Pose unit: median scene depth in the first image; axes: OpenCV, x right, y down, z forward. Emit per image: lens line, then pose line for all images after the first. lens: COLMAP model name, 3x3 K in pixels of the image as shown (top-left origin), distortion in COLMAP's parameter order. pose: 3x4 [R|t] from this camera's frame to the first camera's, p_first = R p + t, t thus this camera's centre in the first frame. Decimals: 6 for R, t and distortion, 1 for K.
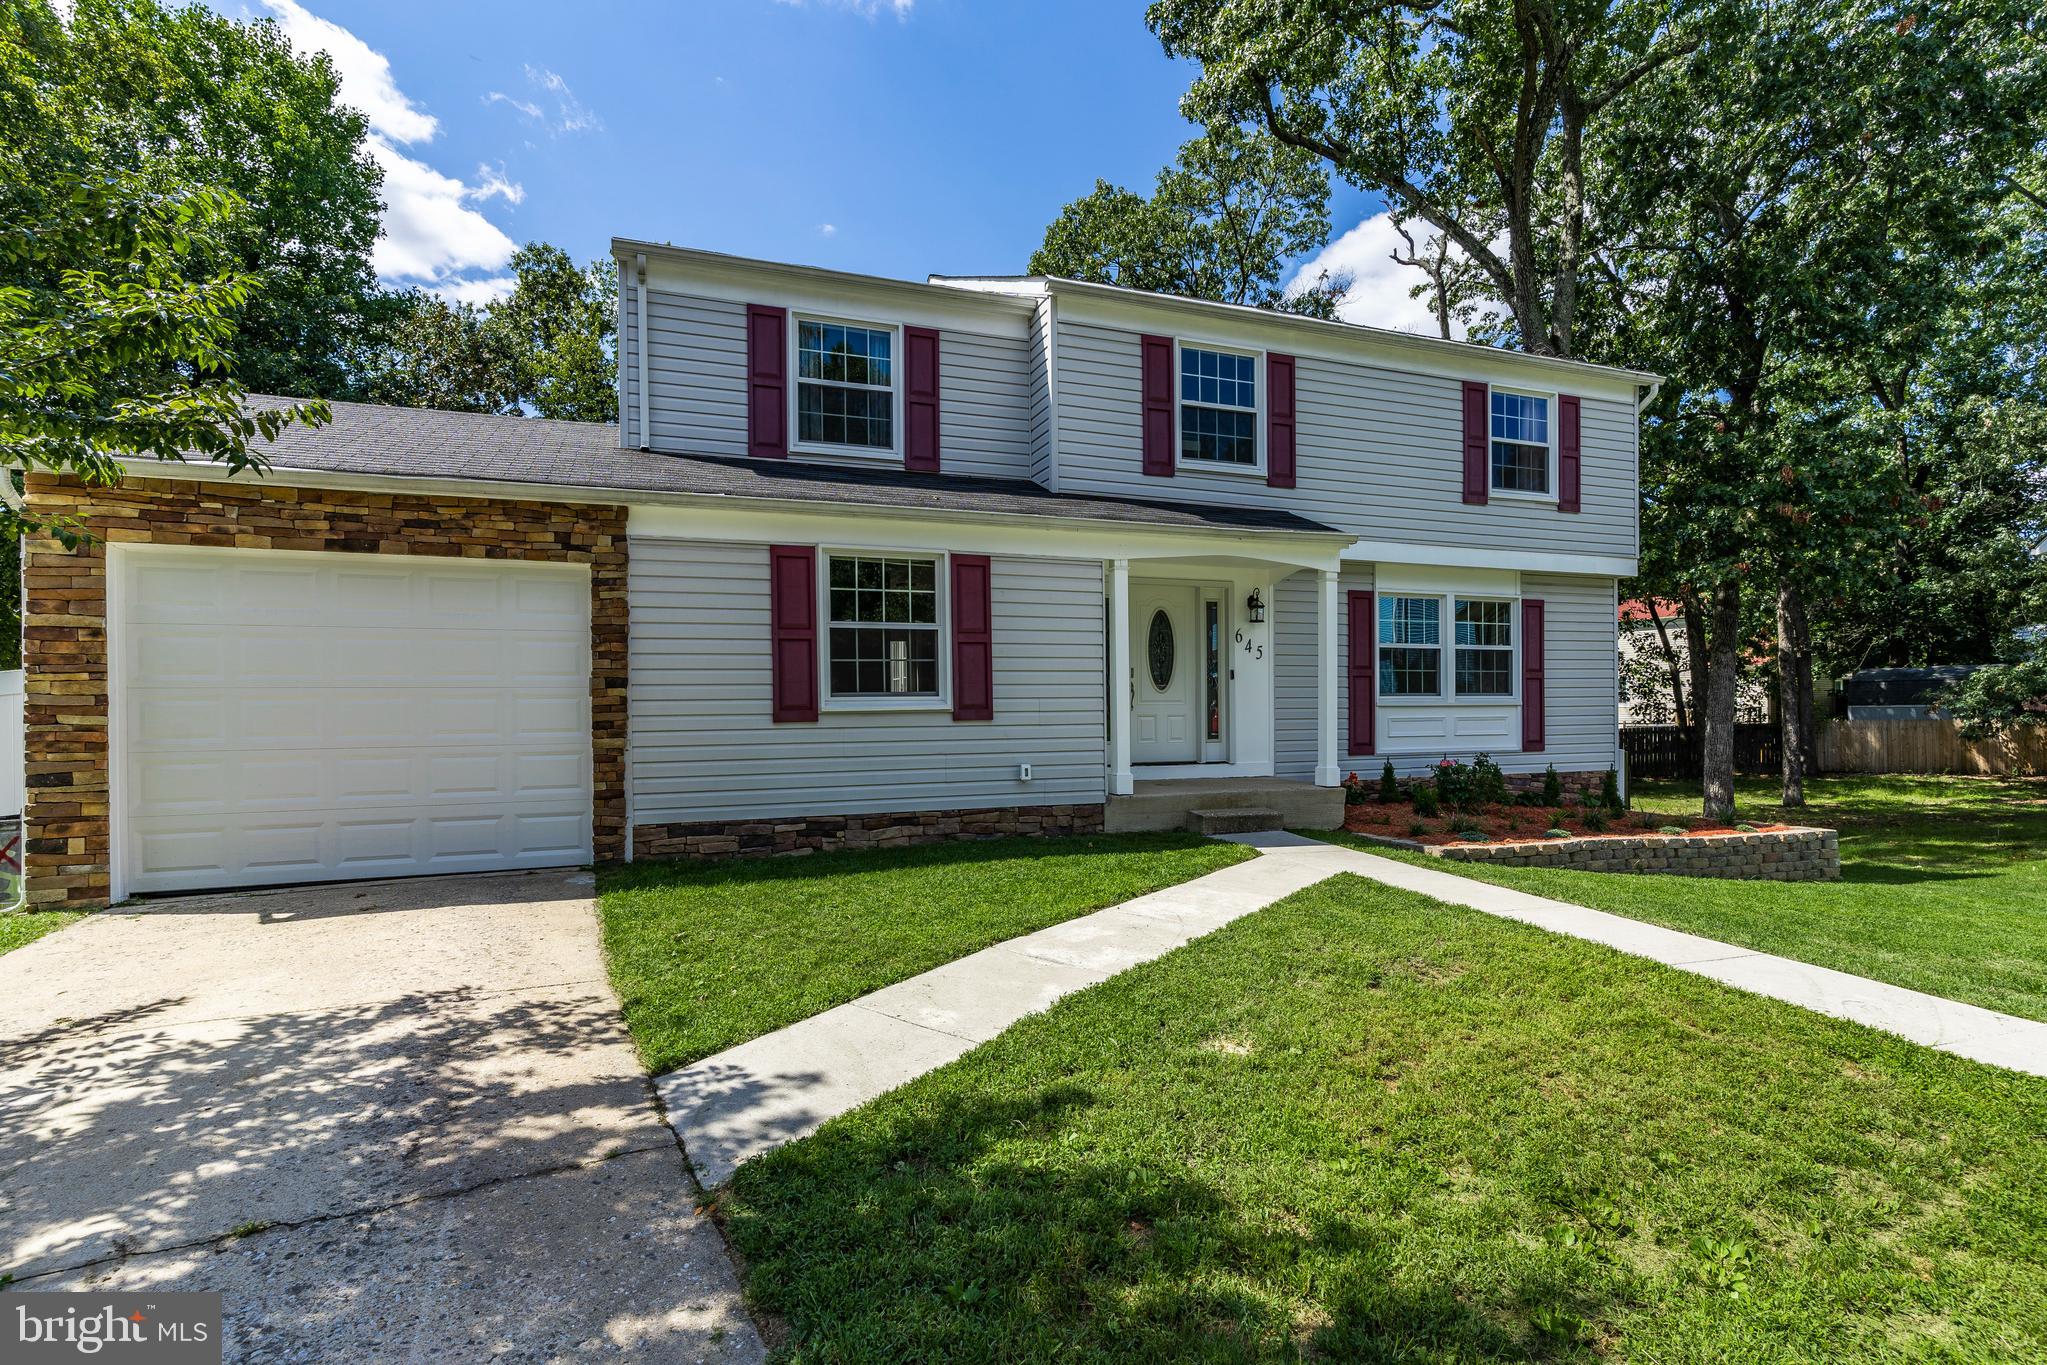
lens RADIAL K [[966.6, 0, 1018.5], [0, 966.6, 702.8], [0, 0, 1]] dist [0.000683, -0.000074]
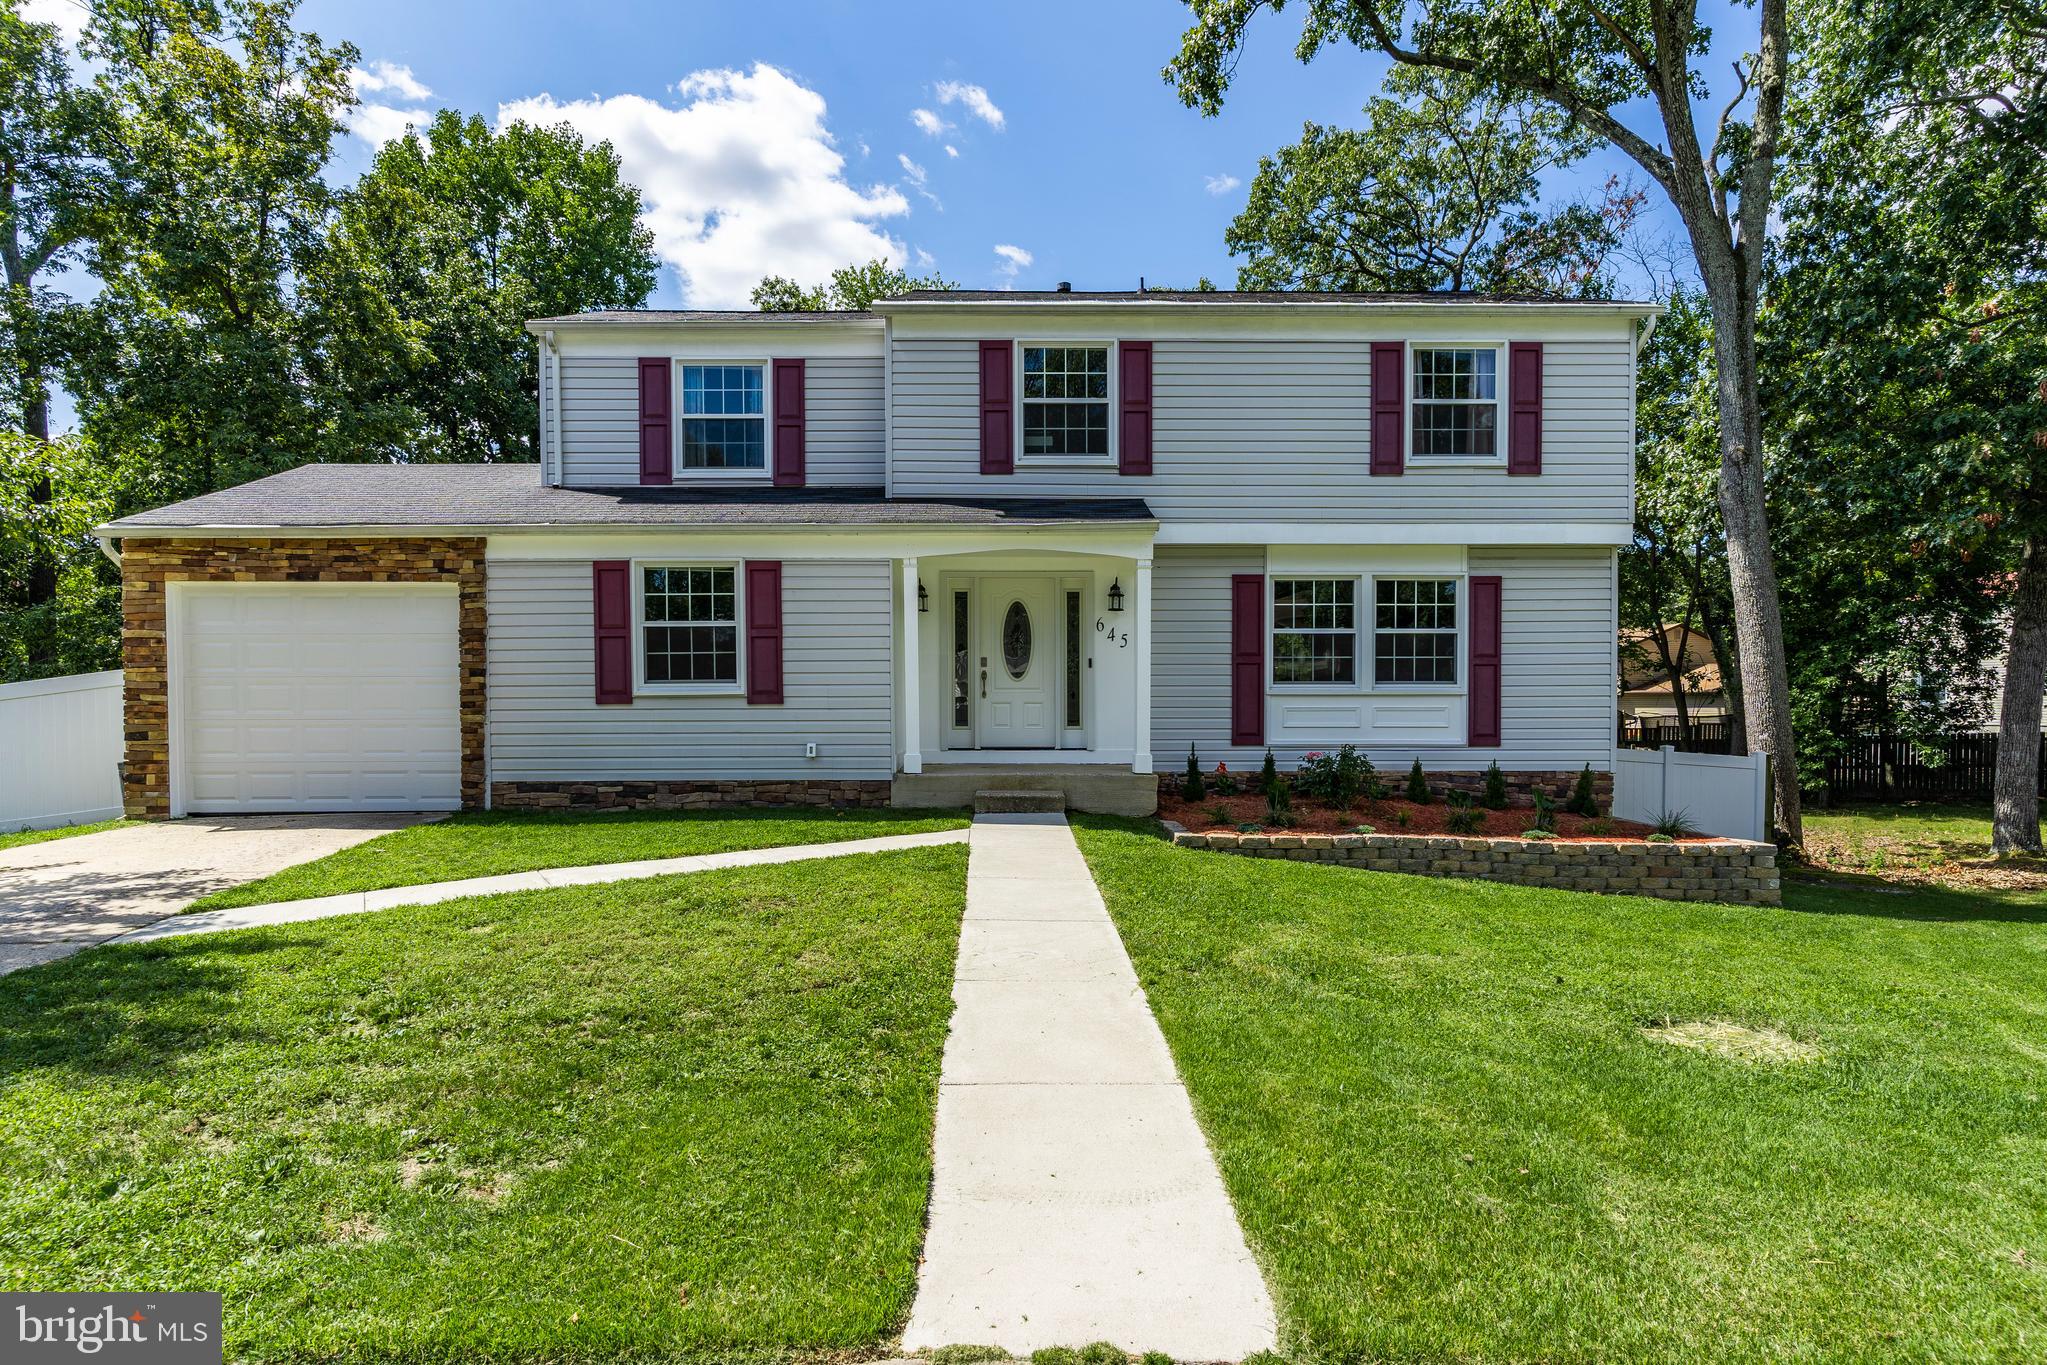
lens RADIAL K [[1029.5, 0, 1020.2], [0, 1029.5, 714.7], [0, 0, 1]] dist [0.000781, 0.000532]
pose [[0.940964, 0.008971, -0.338389, 0.548818], [-0.003380, 0.999848, 0.017110, 0.007306], [0.338491, -0.014956, 0.940851, -0.047849]]
